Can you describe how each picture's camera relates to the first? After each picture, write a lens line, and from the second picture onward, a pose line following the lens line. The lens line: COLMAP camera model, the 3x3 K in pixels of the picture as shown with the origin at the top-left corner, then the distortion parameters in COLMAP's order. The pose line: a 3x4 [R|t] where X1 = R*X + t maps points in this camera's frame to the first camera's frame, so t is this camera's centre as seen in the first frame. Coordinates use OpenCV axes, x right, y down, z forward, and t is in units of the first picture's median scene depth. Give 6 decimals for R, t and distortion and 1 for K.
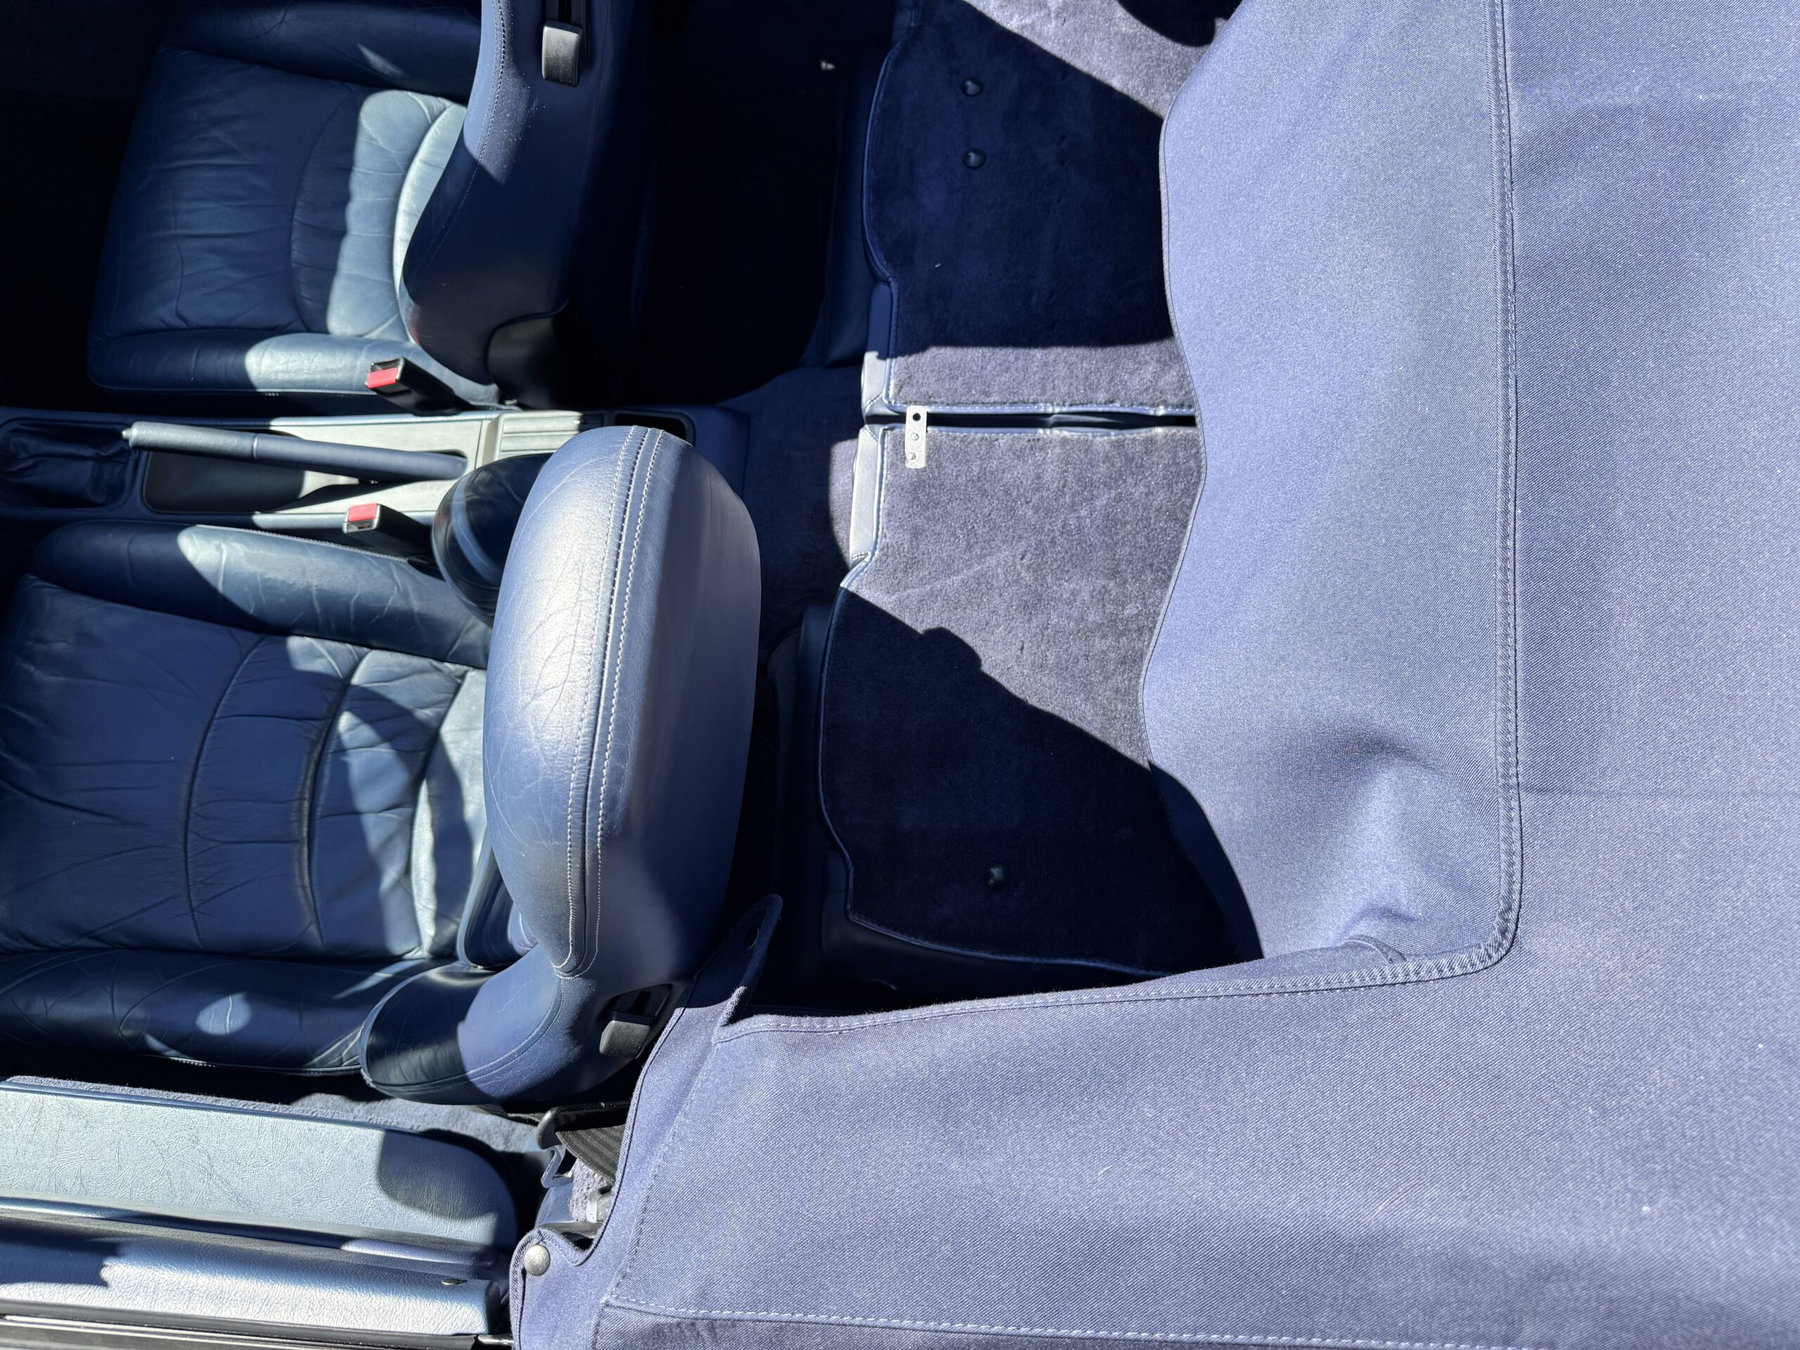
lens RADIAL K [[1270.0, 0, 896.0], [0, 1270.0, 671.8], [0, 0, 1]] dist [0.007366, -0.034248]
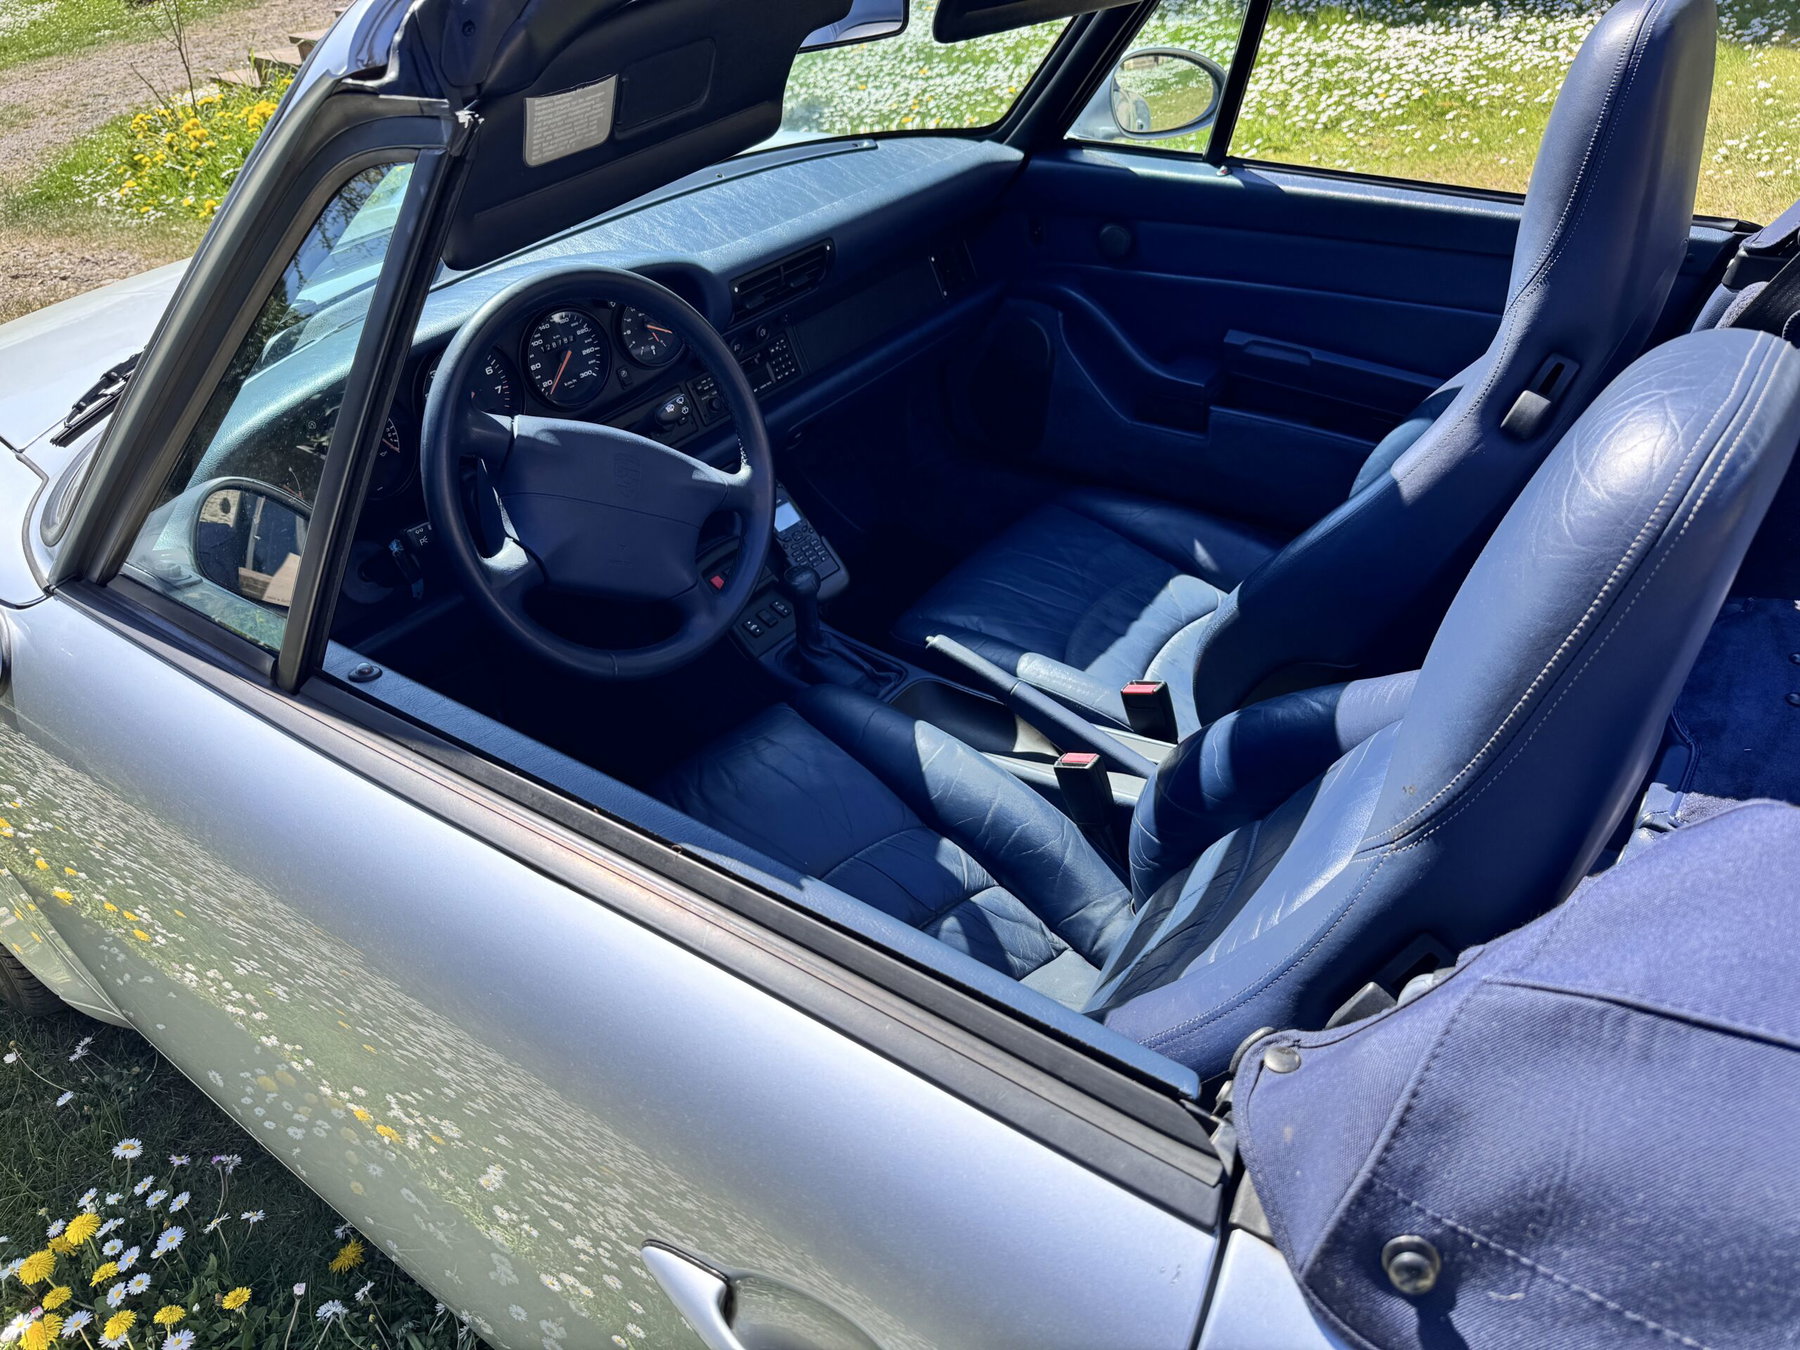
lens RADIAL K [[1234.6, 0, 888.2], [0, 1234.6, 681.6], [0, 0, 1]] dist [0.004879, -0.017292]
pose [[0.840228, 0.351980, -0.412464, -0.136183], [-0.530868, 0.688908, -0.493544, 0.423327], [0.110432, 0.633653, 0.765695, 0.116478]]
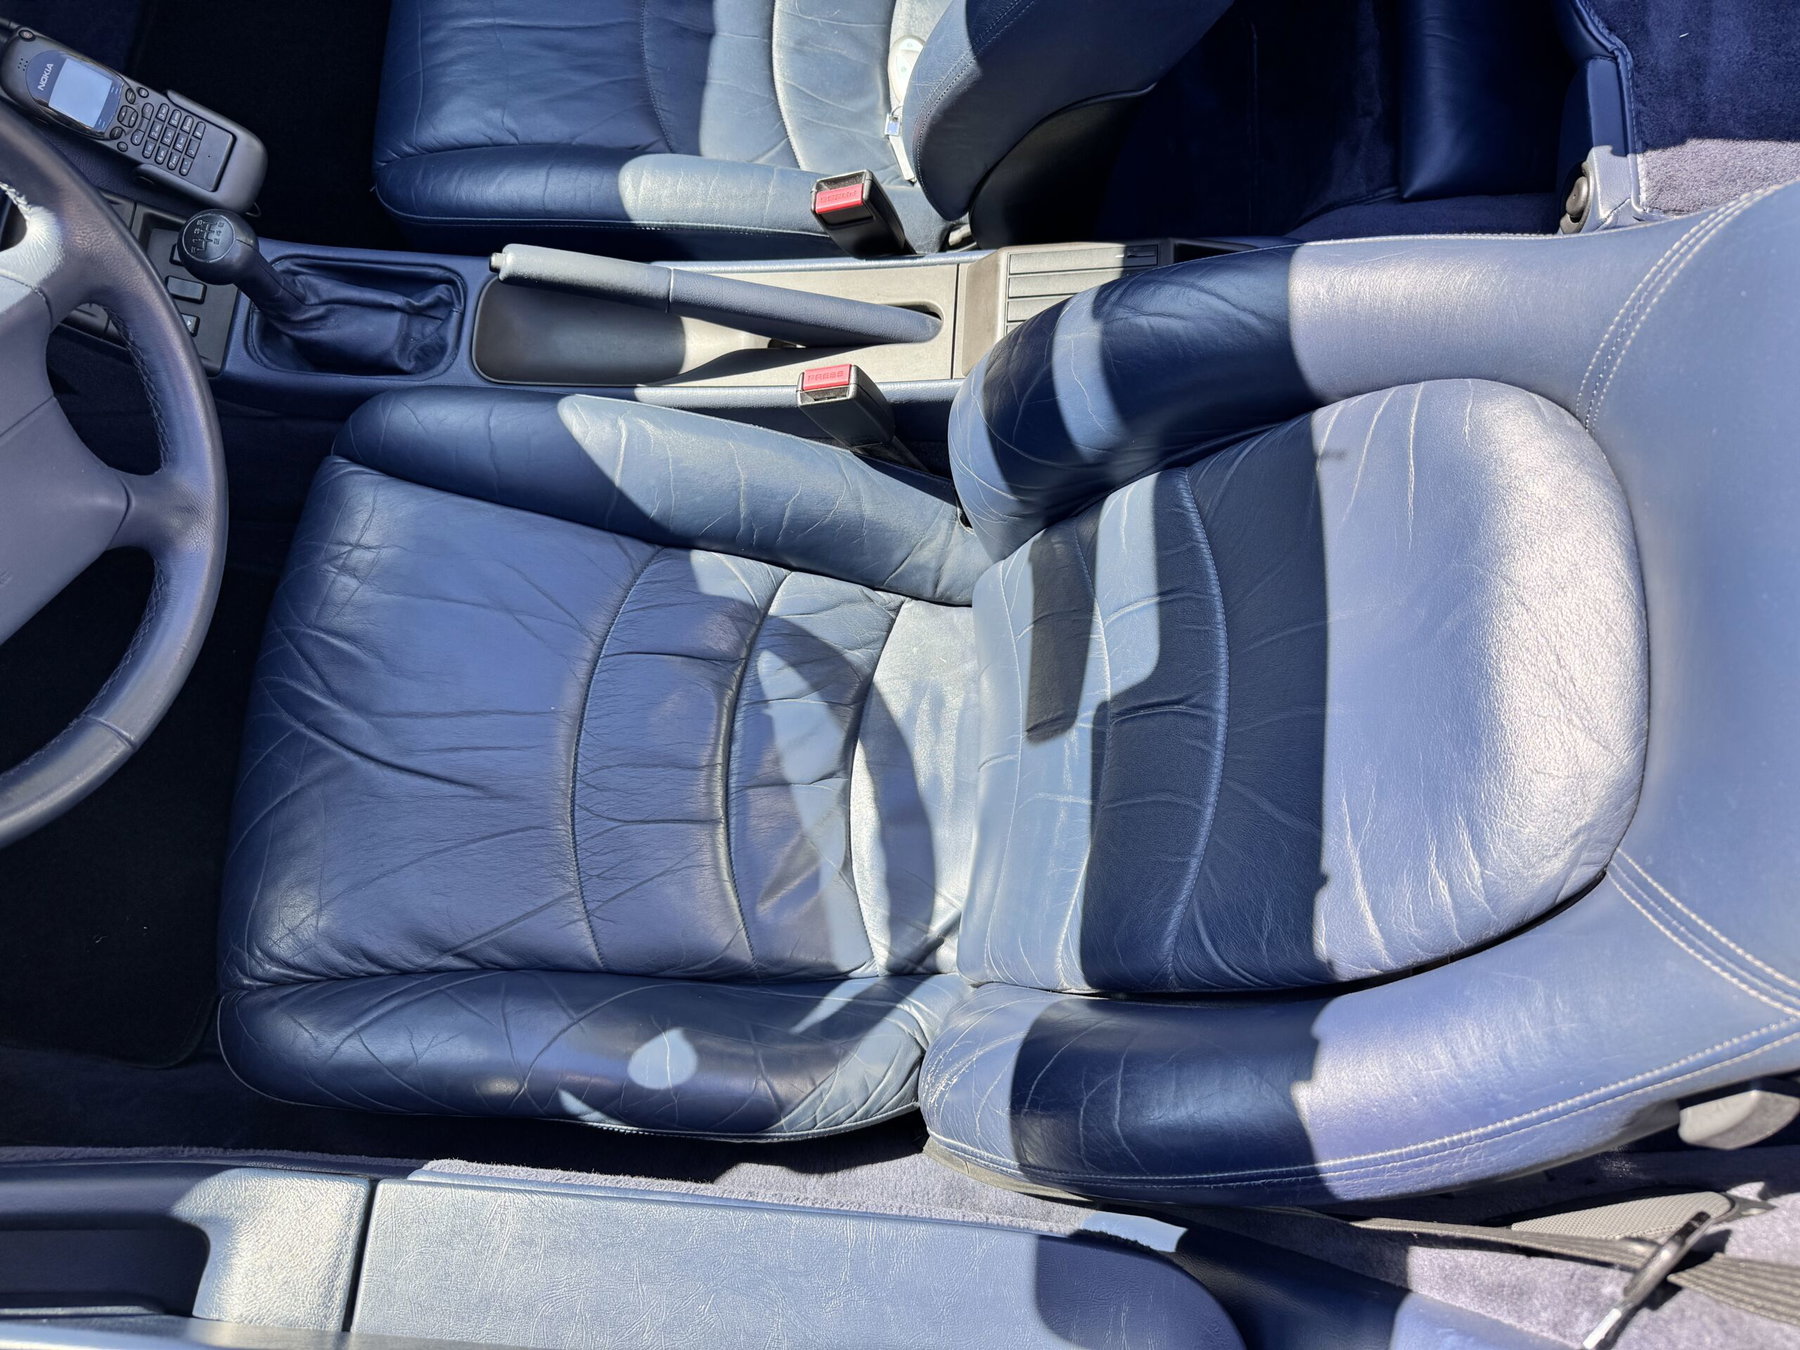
lens RADIAL K [[1270.0, 0, 908.0], [0, 1270.0, 672.9], [0, 0, 1]] dist [0.007366, -0.034248]
pose [[0.998007, 0.010141, 0.062284, -0.398838], [-0.010468, 0.999933, 0.004914, 0.040410], [-0.062230, -0.005556, 0.998046, 0.244725]]
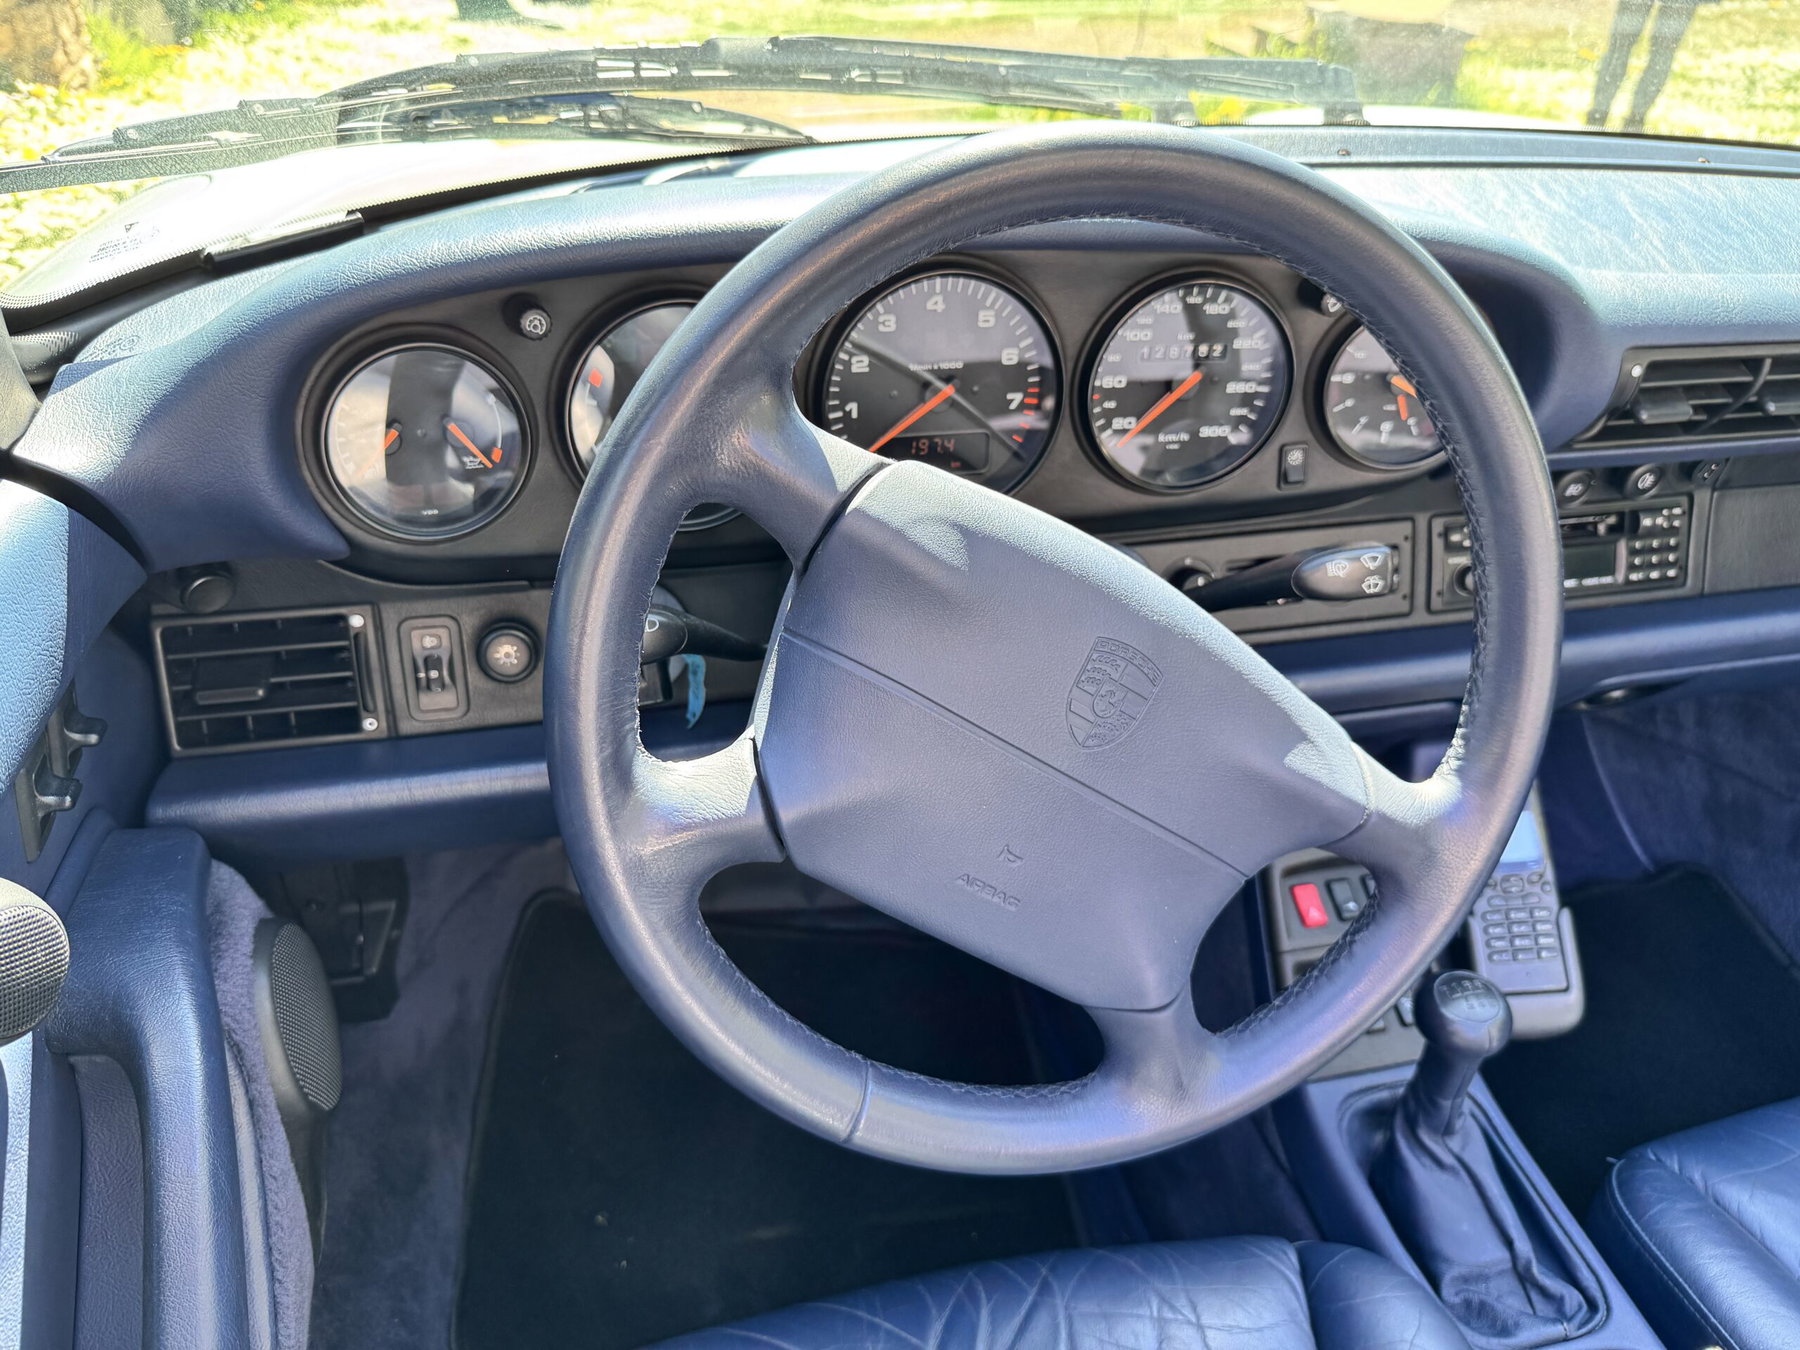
lens RADIAL K [[1270.0, 0, 912.1], [0, 1270.0, 674.6], [0, 0, 1]] dist [0.007366, -0.034248]
pose [[0.304765, 0.609799, -0.731617, -0.492973], [-0.940175, 0.315438, -0.128727, 0.063939], [0.152282, 0.727080, 0.669452, 0.446954]]
